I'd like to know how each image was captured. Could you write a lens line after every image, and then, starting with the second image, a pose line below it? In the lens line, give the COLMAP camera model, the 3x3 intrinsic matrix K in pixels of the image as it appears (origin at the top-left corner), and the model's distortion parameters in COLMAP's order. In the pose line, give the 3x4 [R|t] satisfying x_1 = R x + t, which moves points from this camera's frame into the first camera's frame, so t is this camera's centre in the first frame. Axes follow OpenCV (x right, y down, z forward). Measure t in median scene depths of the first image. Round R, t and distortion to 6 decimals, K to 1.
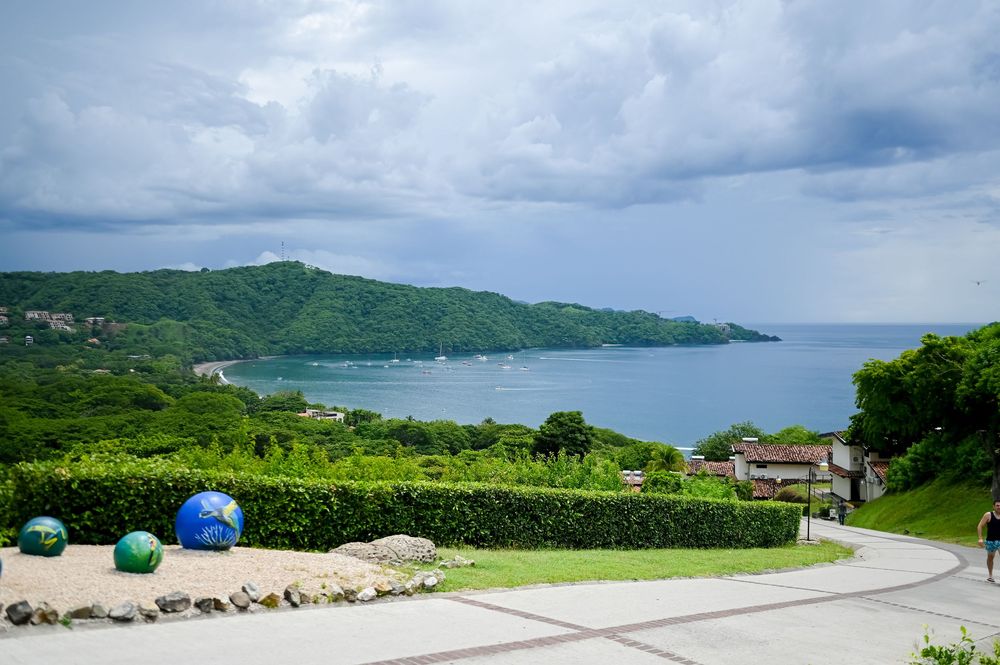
lens RADIAL K [[959.3, 0, 504.2], [0, 959.3, 327.4], [0, 0, 1]] dist [-0.000737, 0.000000]
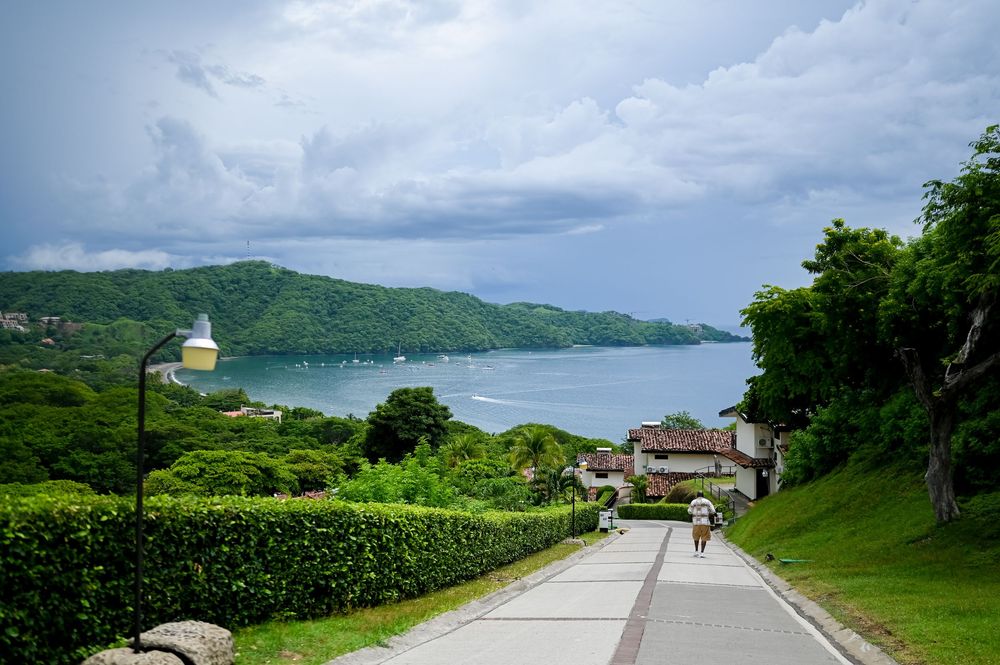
lens RADIAL K [[959.3, 0, 502.5], [0, 959.3, 329.4], [0, 0, 1]] dist [-0.000737, 0.000000]
pose [[0.999722, -0.000757, 0.023571, 0.149193], [0.000770, 1.000000, -0.000558, 0.051173], [-0.023571, 0.000576, 0.999722, 0.274841]]
